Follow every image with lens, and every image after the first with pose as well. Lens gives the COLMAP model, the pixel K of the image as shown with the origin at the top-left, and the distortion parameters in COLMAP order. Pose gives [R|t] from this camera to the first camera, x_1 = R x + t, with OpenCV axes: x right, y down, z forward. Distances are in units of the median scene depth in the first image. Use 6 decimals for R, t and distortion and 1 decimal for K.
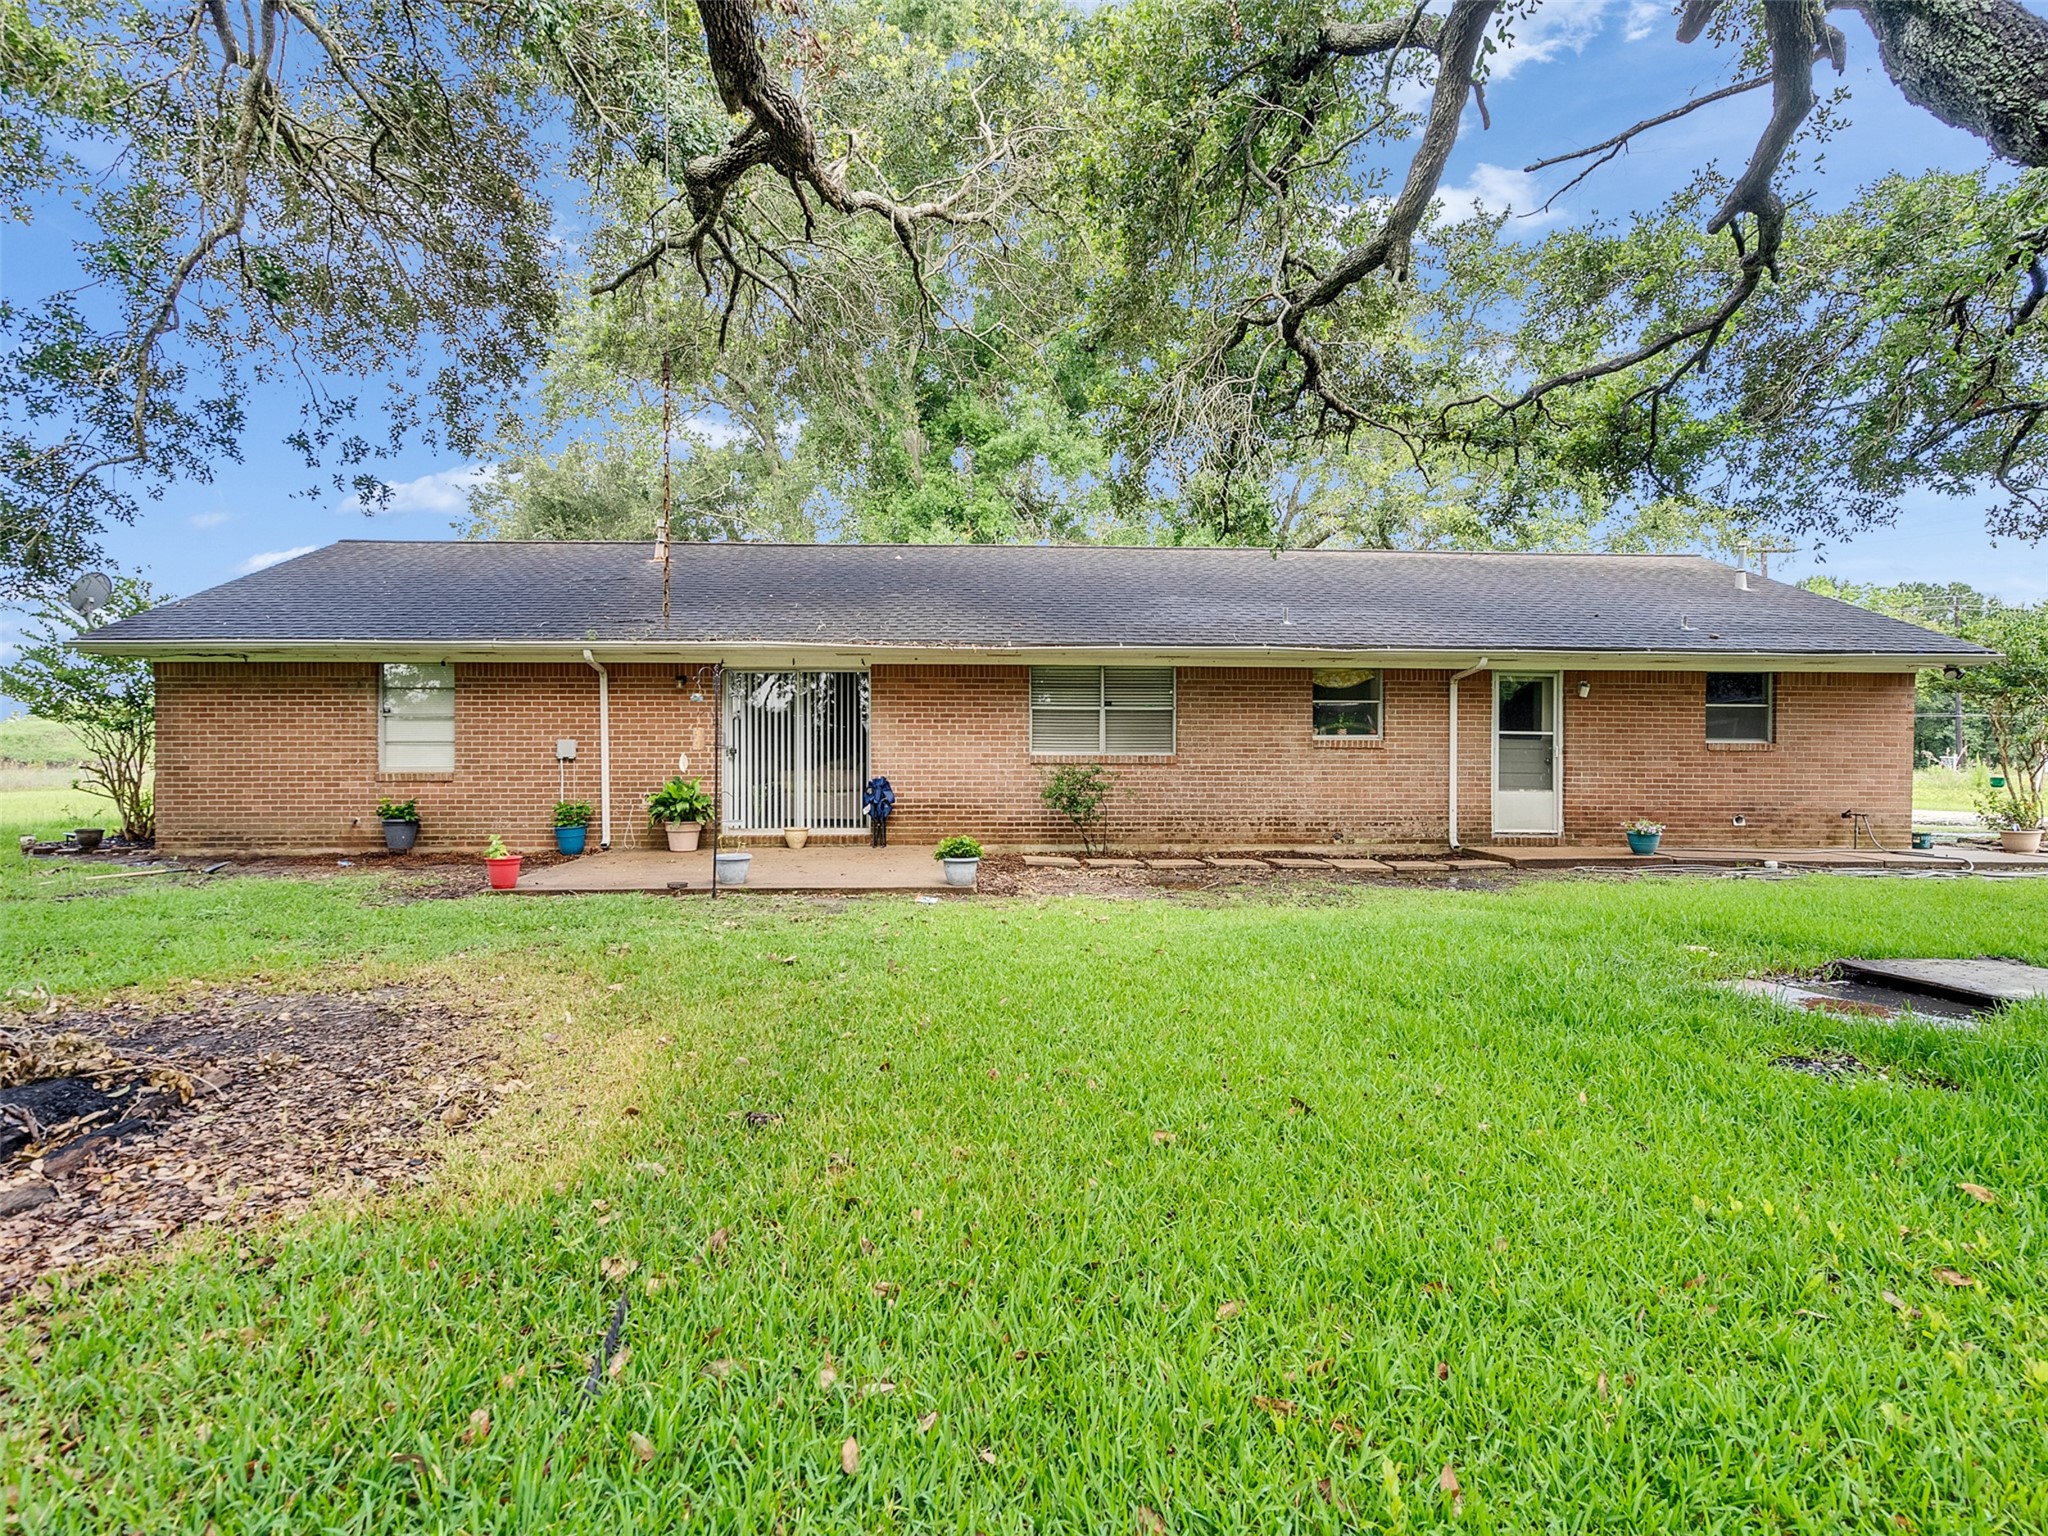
lens RADIAL K [[1043.7, 0, 1021.6], [0, 1043.7, 770.3], [0, 0, 1]] dist [0.001085, 0.000288]
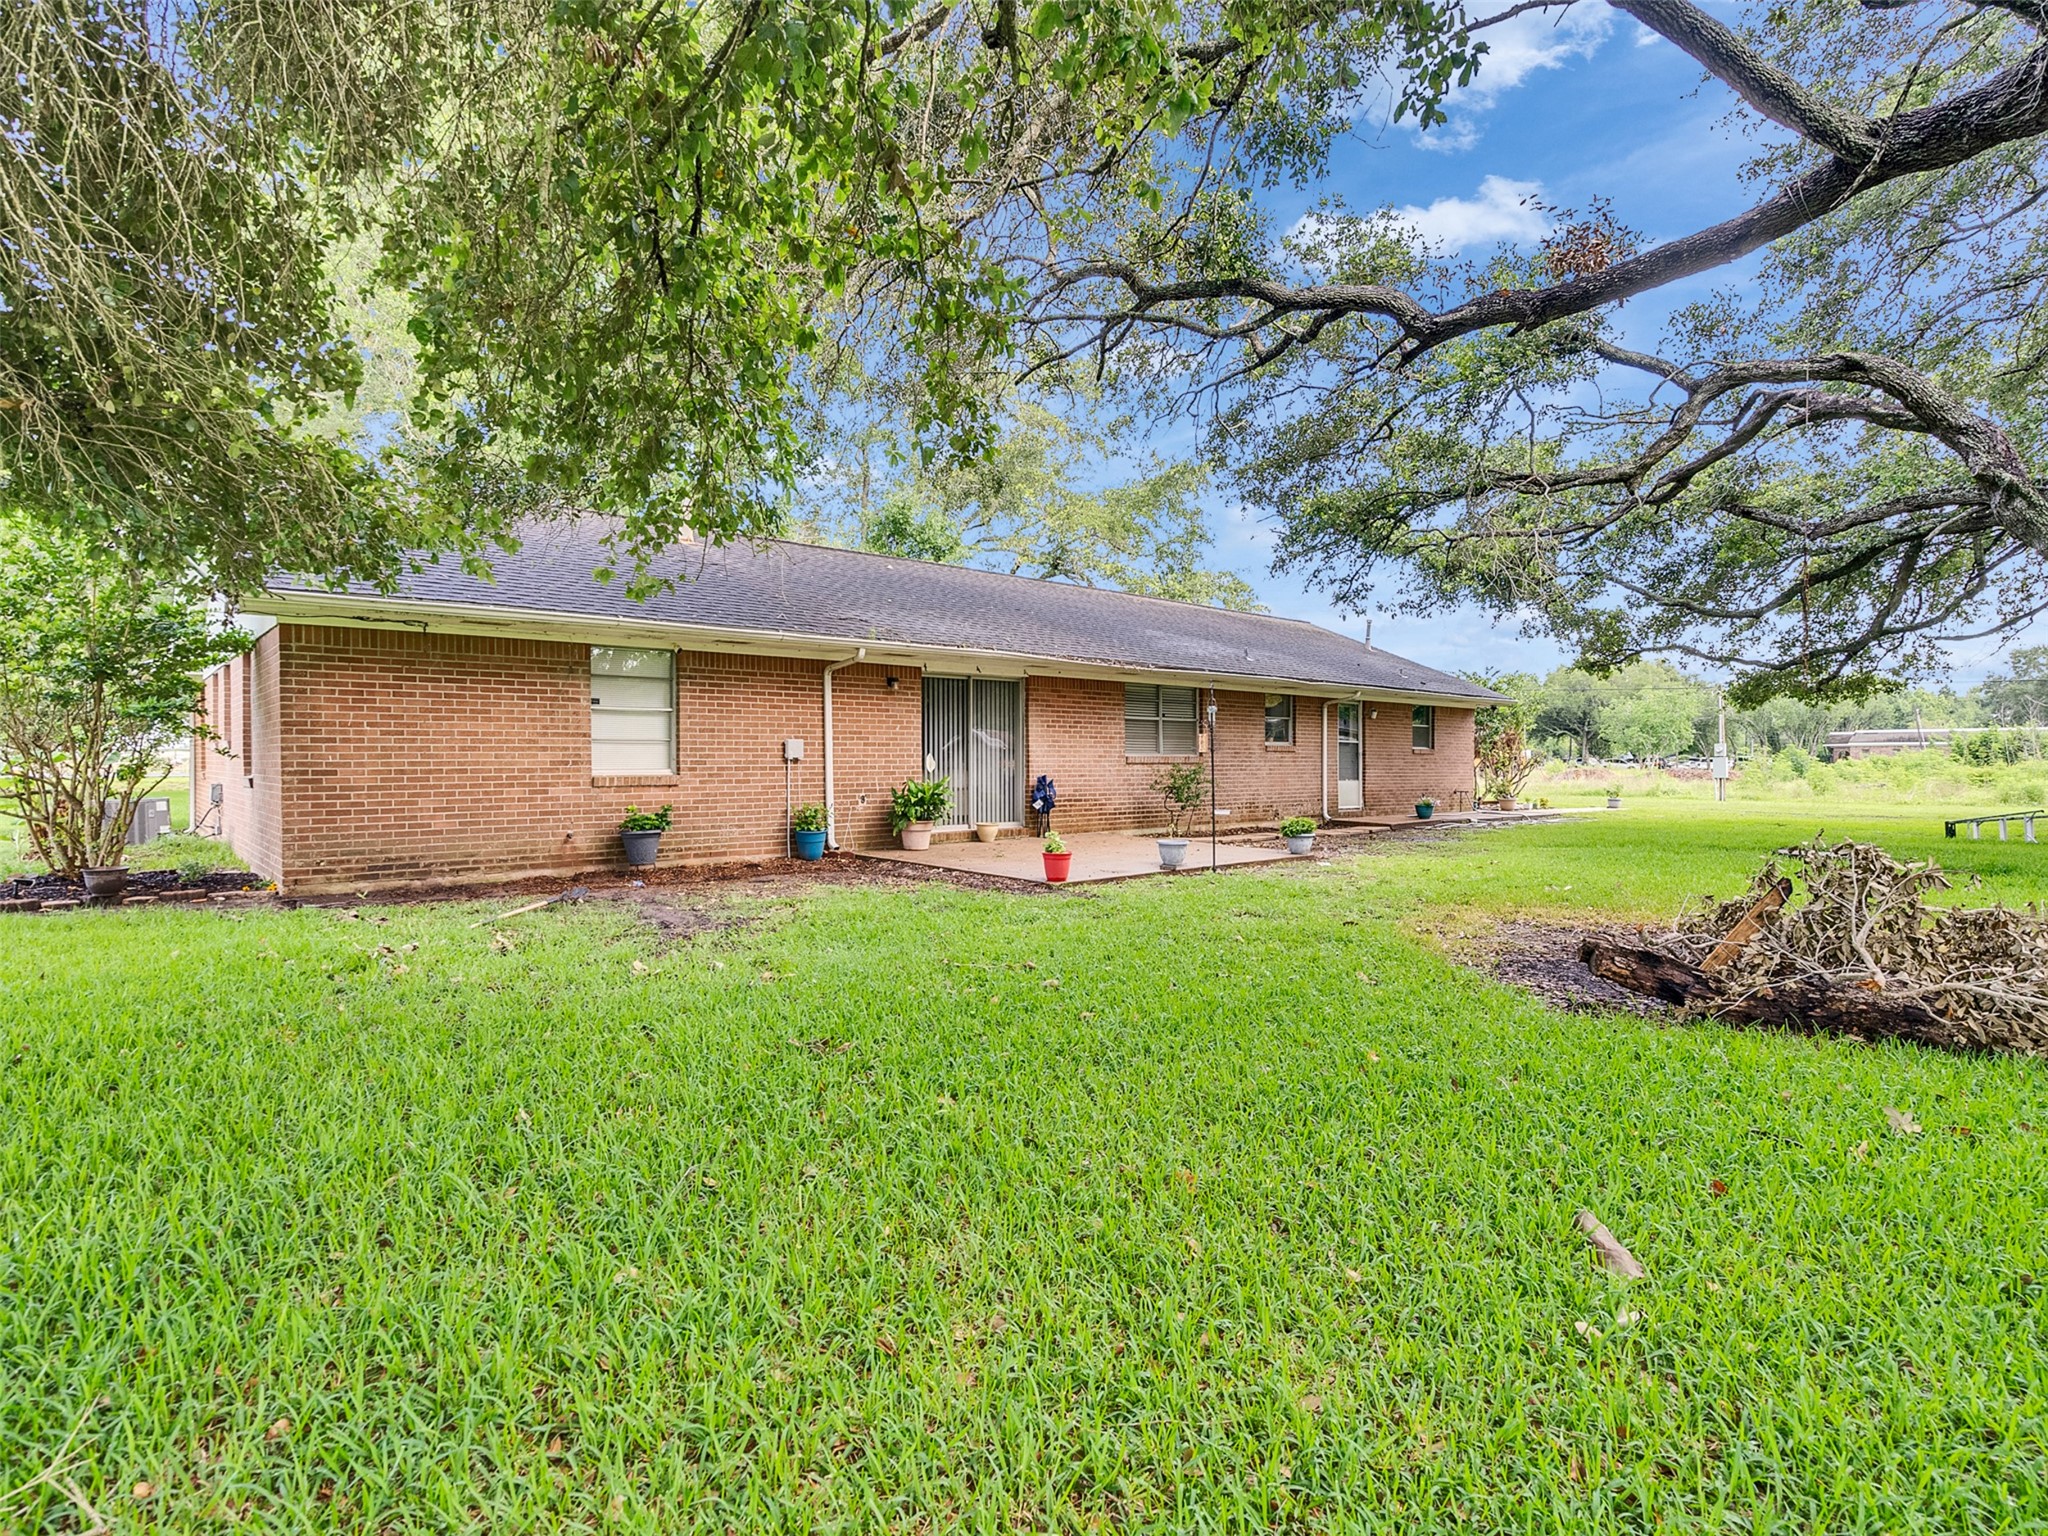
lens RADIAL K [[1043.7, 0, 1019.6], [0, 1043.7, 768.7], [0, 0, 1]] dist [0.001085, 0.000288]
pose [[0.781808, -0.005436, 0.623496, -0.838616], [-0.001569, 0.999942, 0.010685, -0.012868], [-0.623517, -0.009332, 0.781754, 0.130502]]
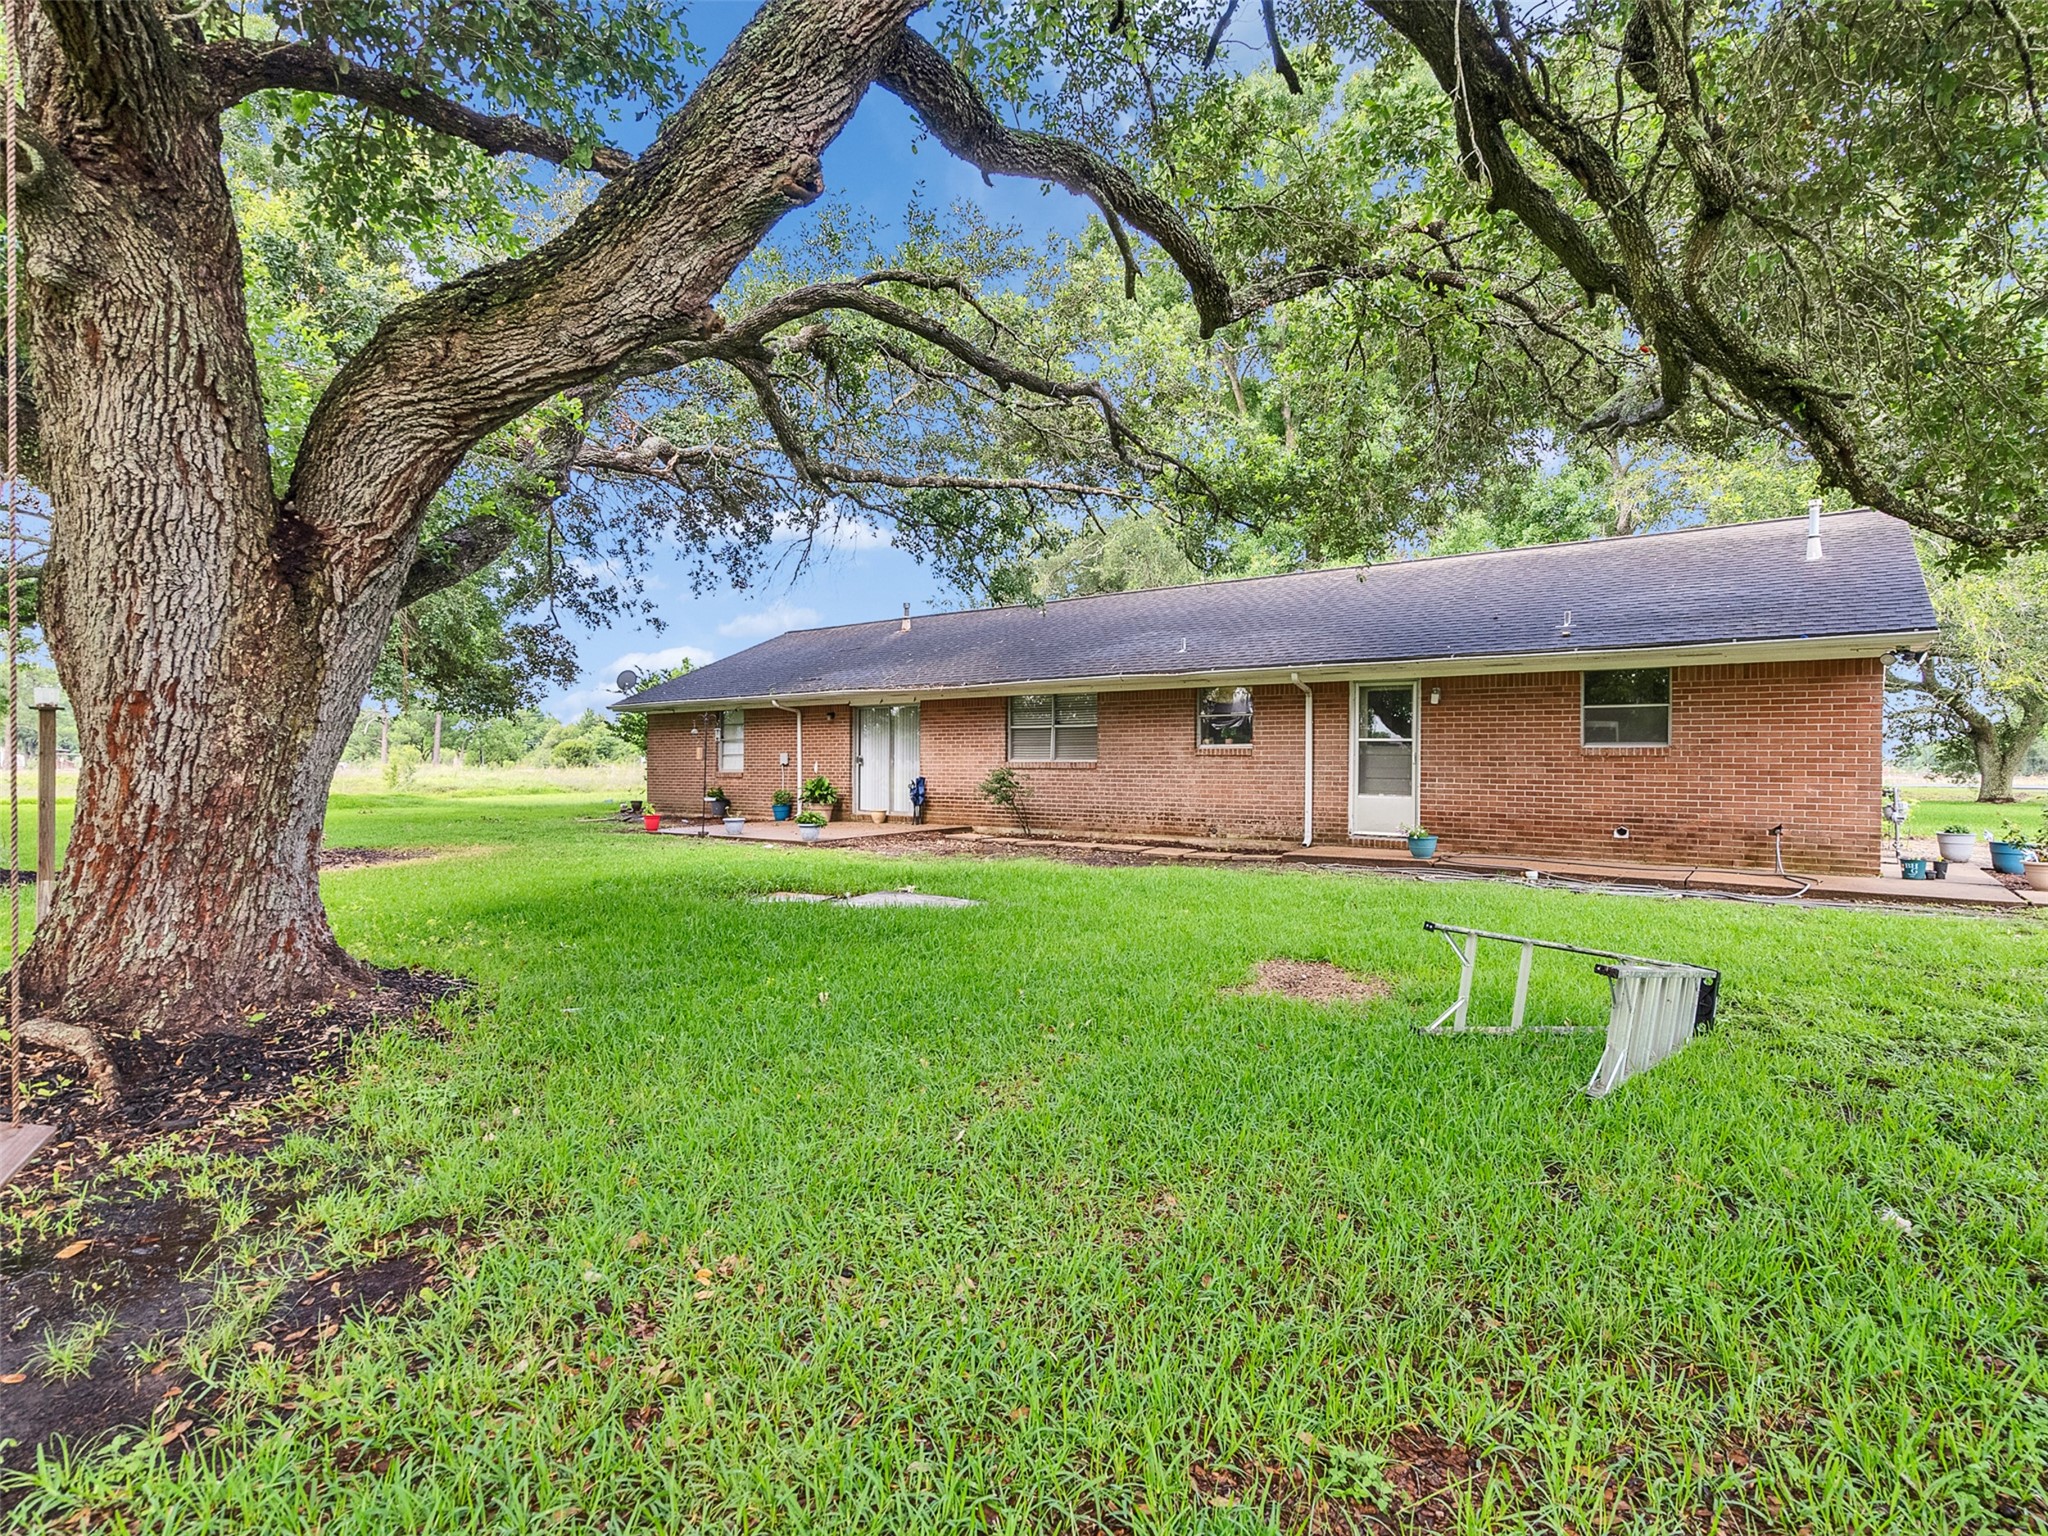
lens RADIAL K [[1043.7, 0, 1027.0], [0, 1043.7, 770.9], [0, 0, 1]] dist [0.001085, 0.000288]
pose [[0.767821, 0.004245, -0.640651, 0.903063], [-0.007647, 0.999968, -0.002539, 0.000686], [0.640619, 0.006849, 0.767828, -0.032254]]
